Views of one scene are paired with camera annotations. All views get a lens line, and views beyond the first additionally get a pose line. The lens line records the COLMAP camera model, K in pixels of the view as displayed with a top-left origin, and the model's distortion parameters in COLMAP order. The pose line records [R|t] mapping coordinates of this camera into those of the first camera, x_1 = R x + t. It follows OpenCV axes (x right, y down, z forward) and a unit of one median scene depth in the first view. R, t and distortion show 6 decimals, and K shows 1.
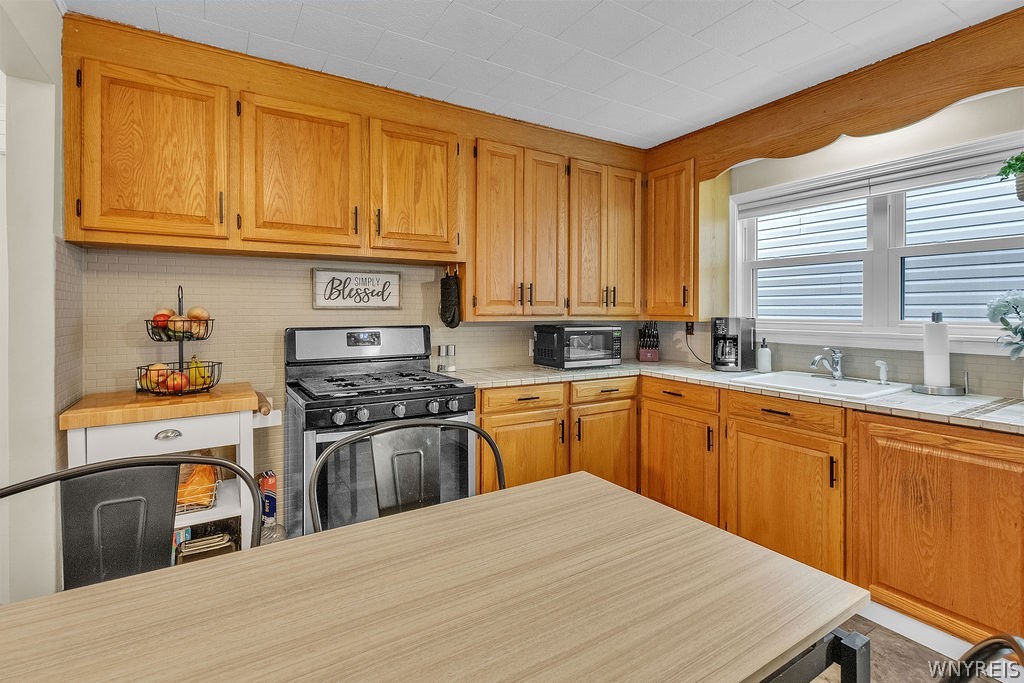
lens RADIAL K [[485.1, 0, 529.4], [0, 485.1, 314.0], [0, 0, 1]] dist [0.004526, -0.003737]
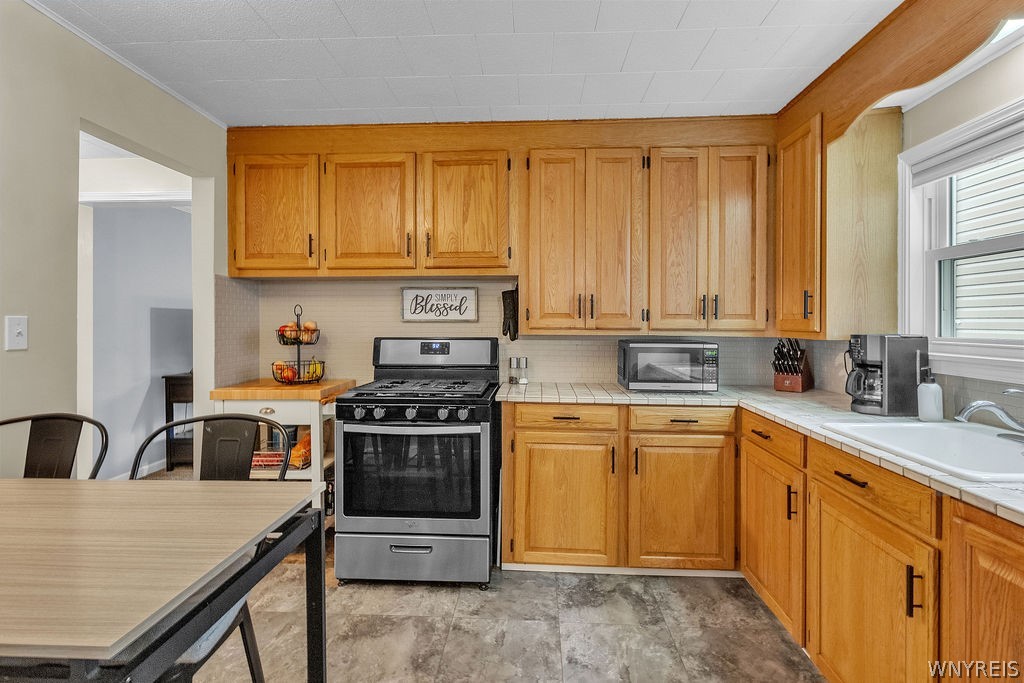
lens RADIAL K [[485.1, 0, 516.1], [0, 485.1, 328.0], [0, 0, 1]] dist [0.004526, -0.003737]
pose [[0.819876, 0.007338, -0.572494, 0.446438], [-0.006816, 0.999972, 0.003056, -0.001083], [0.572501, 0.001396, 0.819903, 0.176480]]
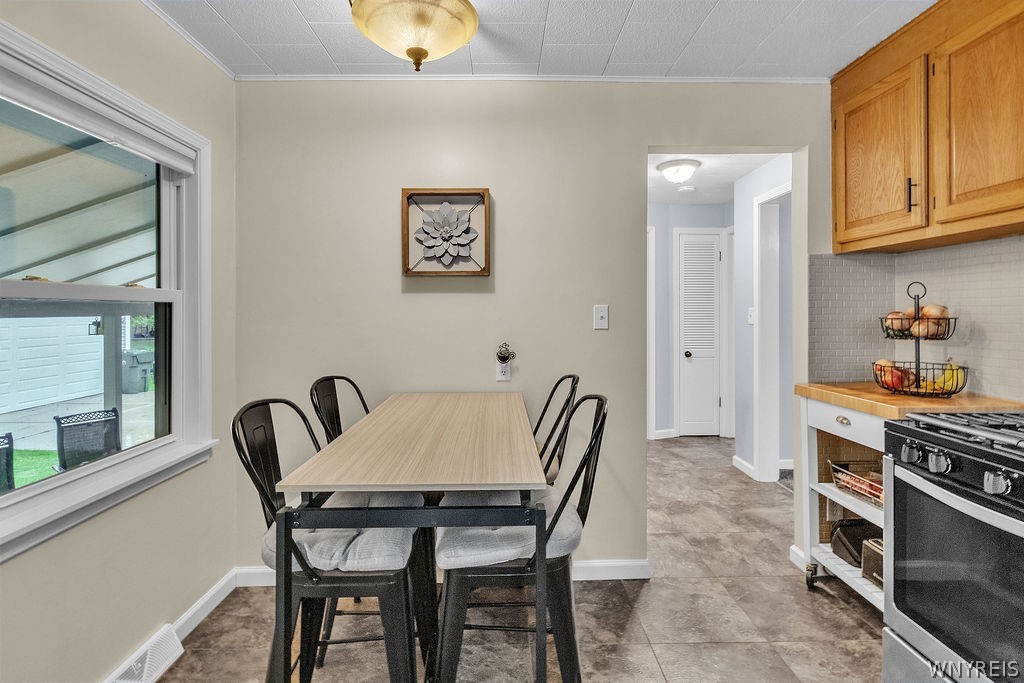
lens RADIAL K [[485.1, 0, 508.8], [0, 485.1, 313.3], [0, 0, 1]] dist [0.004526, -0.003737]
pose [[-0.530170, 0.007638, -0.847857, 0.407497], [-0.001998, 0.999945, 0.010257, -0.003978], [0.847889, 0.007132, -0.530125, 0.641733]]
